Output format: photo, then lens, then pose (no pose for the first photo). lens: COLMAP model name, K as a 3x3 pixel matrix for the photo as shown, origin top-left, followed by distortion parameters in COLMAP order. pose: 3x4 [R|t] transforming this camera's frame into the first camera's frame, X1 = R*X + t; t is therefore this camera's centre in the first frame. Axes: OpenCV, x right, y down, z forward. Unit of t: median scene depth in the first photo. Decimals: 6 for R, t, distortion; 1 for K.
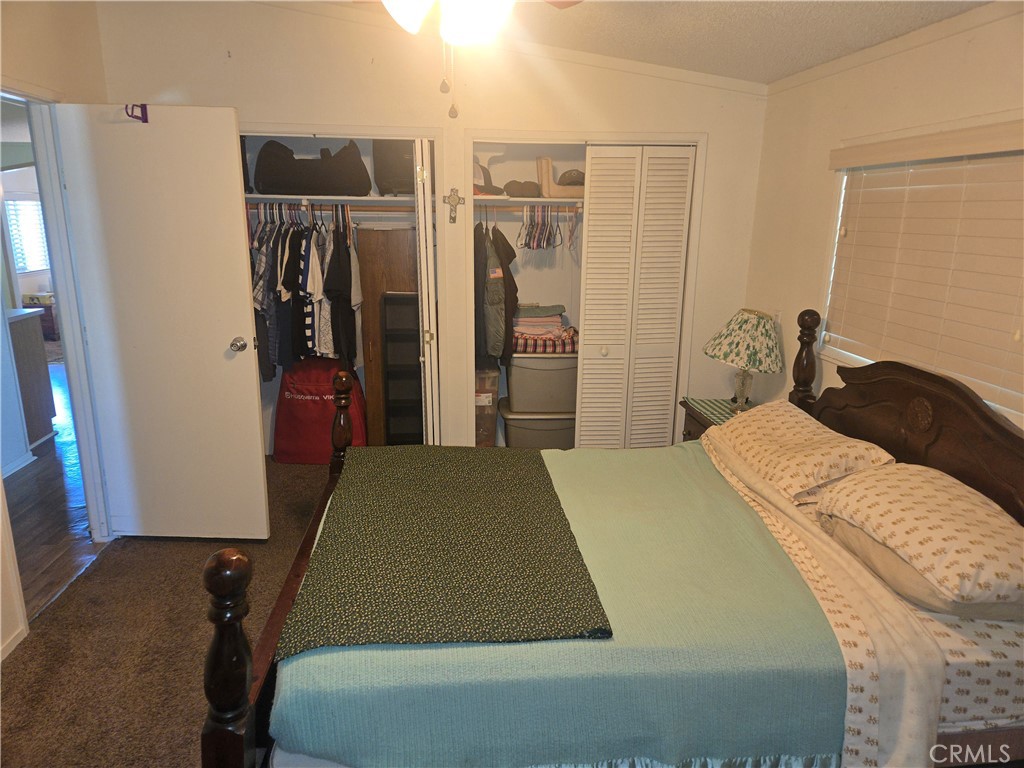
lens RADIAL K [[679.0, 0, 508.8], [0, 679.0, 382.5], [0, 0, 1]] dist [0.063238, -0.046860]
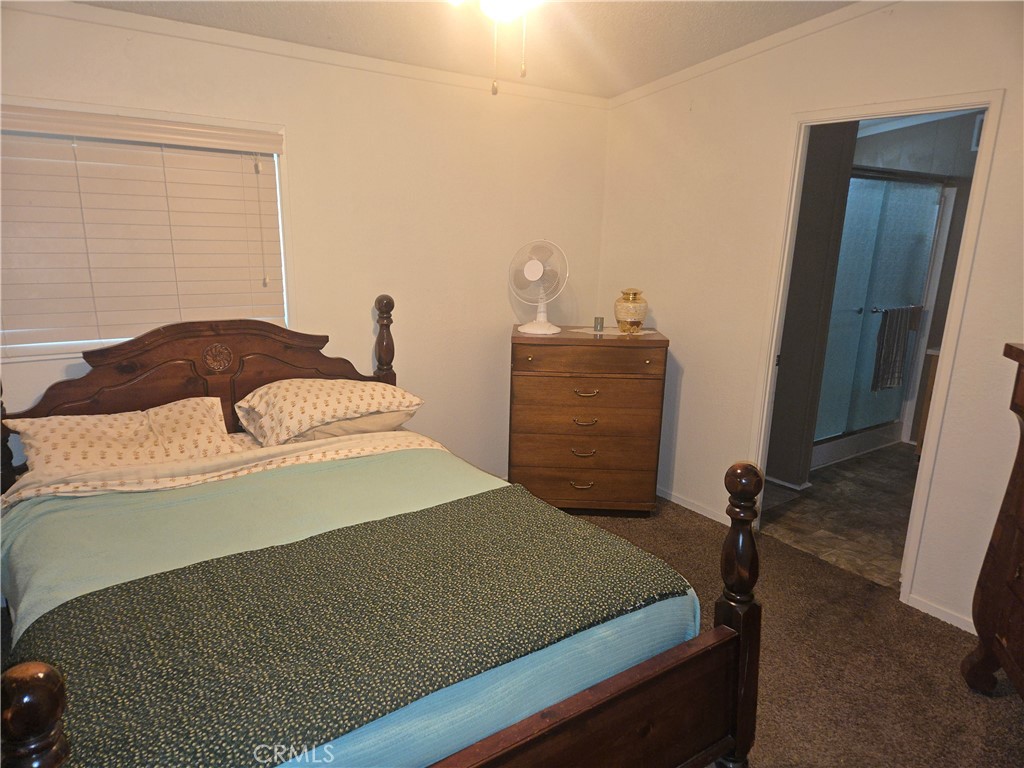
lens RADIAL K [[679.0, 0, 512.0], [0, 679.0, 383.7], [0, 0, 1]] dist [0.063238, -0.046860]
pose [[-0.488419, -0.220499, 0.844291, -0.746157], [0.188781, 0.917933, 0.348941, -0.250386], [-0.851944, 0.329816, -0.406711, 1.116151]]
